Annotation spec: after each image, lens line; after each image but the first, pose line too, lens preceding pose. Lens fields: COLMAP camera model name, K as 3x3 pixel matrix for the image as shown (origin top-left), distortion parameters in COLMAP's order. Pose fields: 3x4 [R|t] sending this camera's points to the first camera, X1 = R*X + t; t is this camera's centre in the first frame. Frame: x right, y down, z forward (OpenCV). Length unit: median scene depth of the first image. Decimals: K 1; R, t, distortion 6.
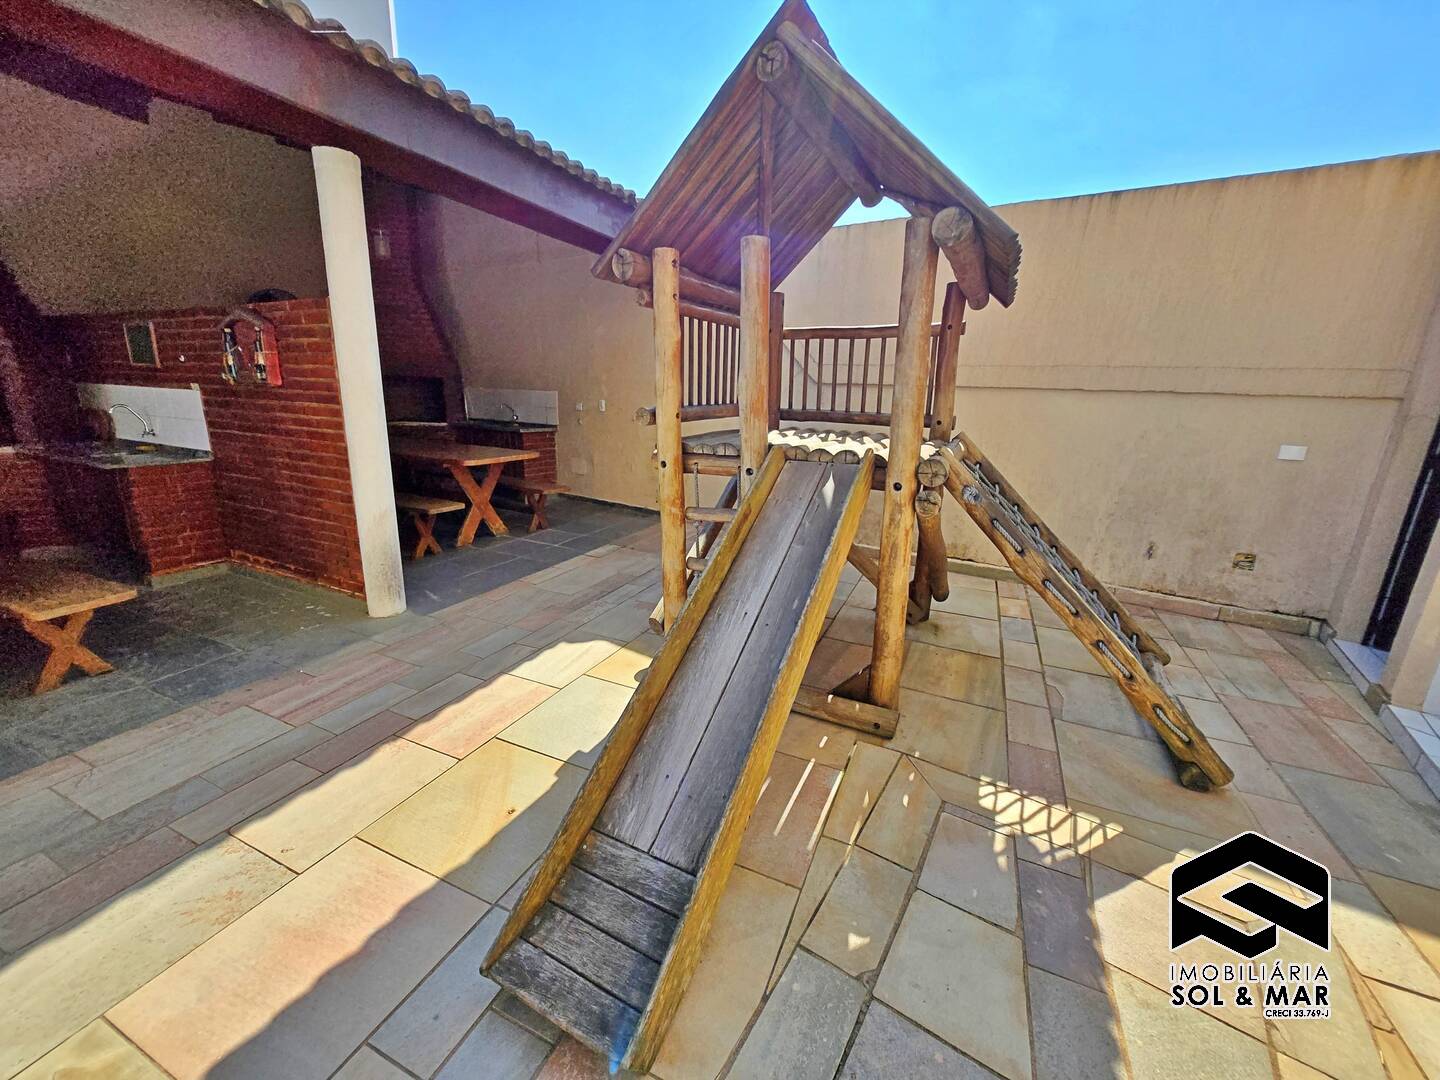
lens RADIAL K [[566.2, 0, 723.7], [0, 566.2, 531.9], [0, 0, 1]] dist [0.004547, -0.001657]
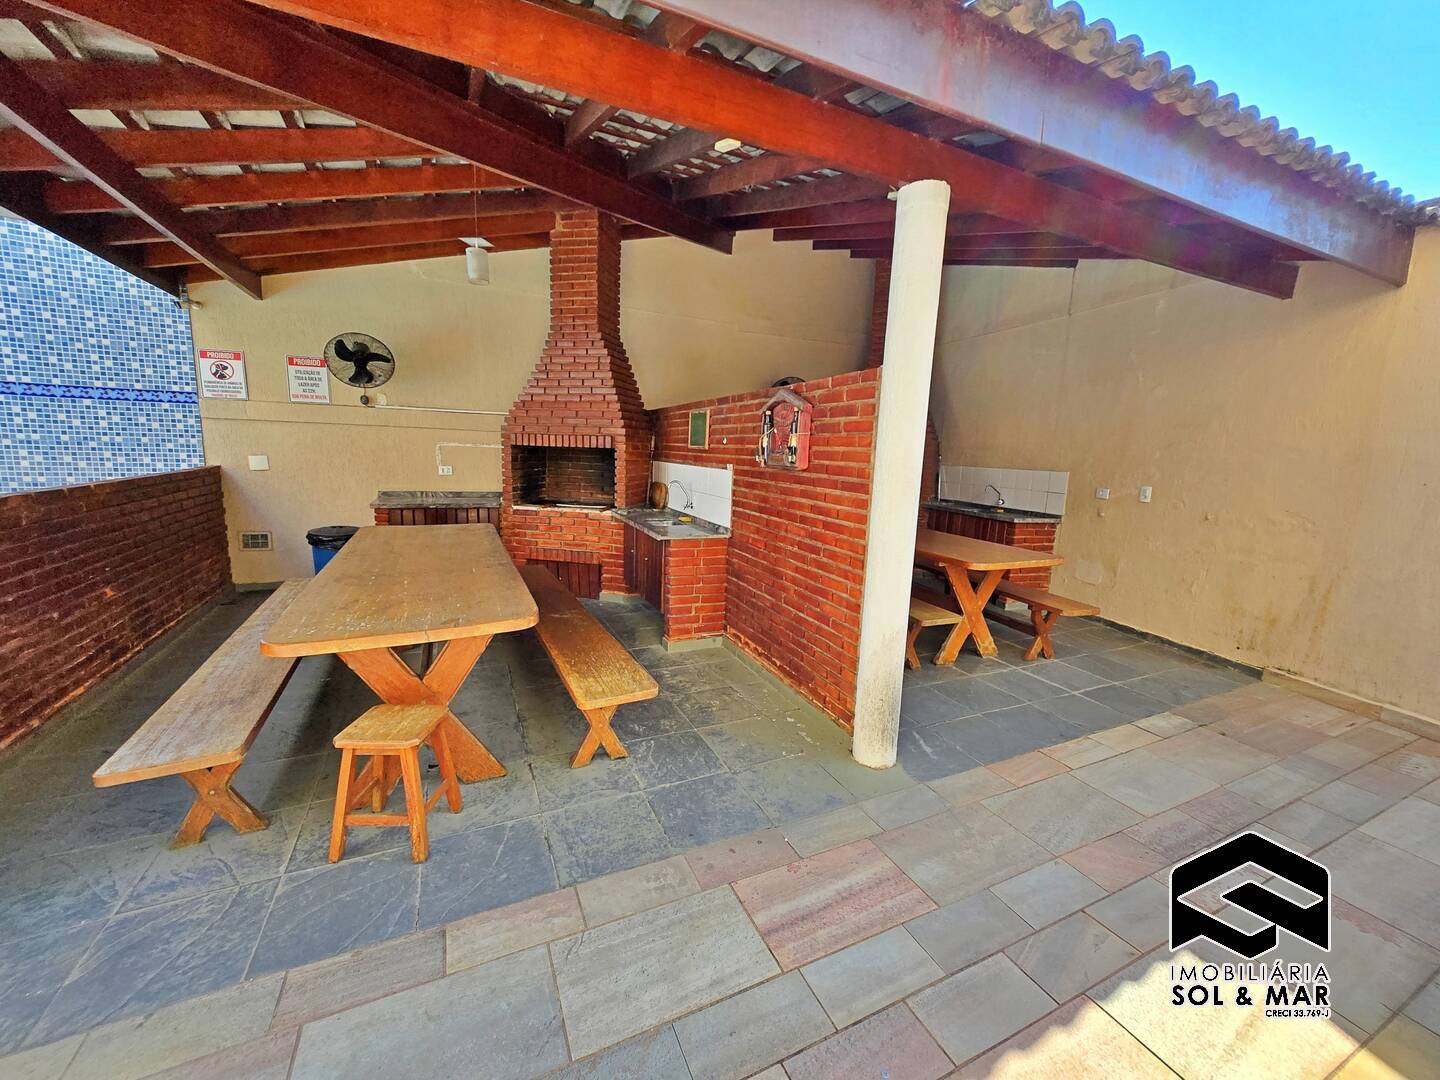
lens RADIAL K [[566.2, 0, 721.2], [0, 566.2, 532.0], [0, 0, 1]] dist [0.004547, -0.001657]
pose [[0.755016, 0.091104, -0.649347, -0.275997], [-0.170875, 0.983421, -0.060707, -0.078165], [0.633050, 0.156792, 0.758066, 0.236288]]
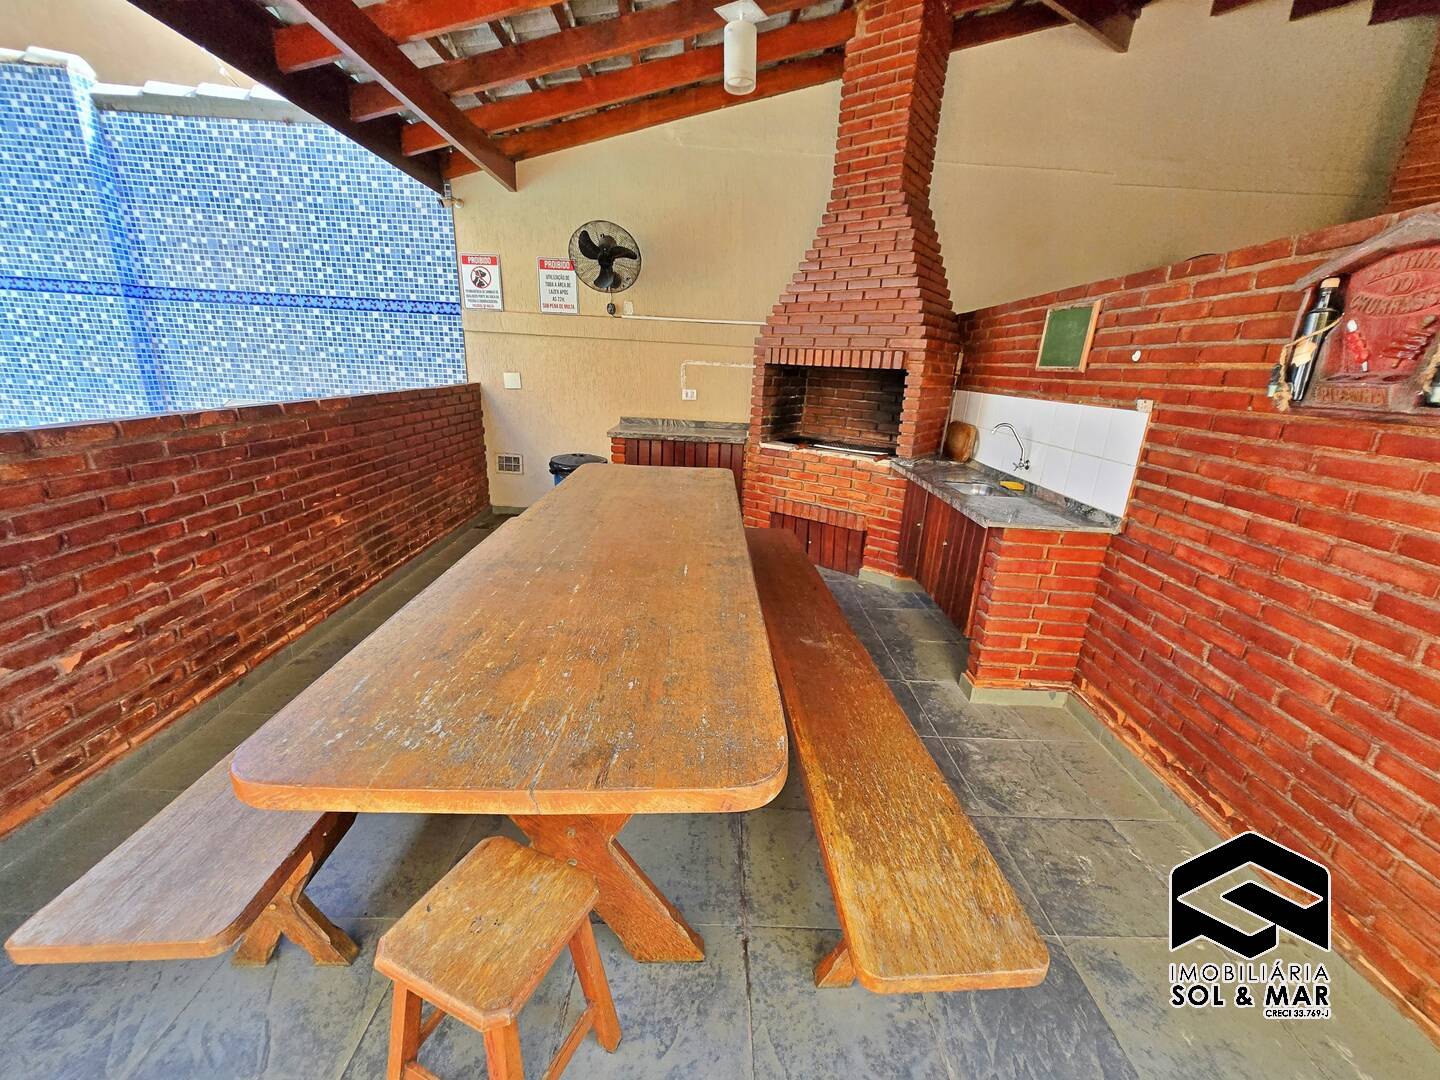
lens RADIAL K [[566.2, 0, 724.8], [0, 566.2, 535.3], [0, 0, 1]] dist [0.004547, -0.001657]
pose [[0.420530, 0.252967, -0.871299, -0.627893], [-0.255410, 0.954513, 0.153854, -0.122931], [0.870586, 0.157838, 0.466011, 0.428328]]
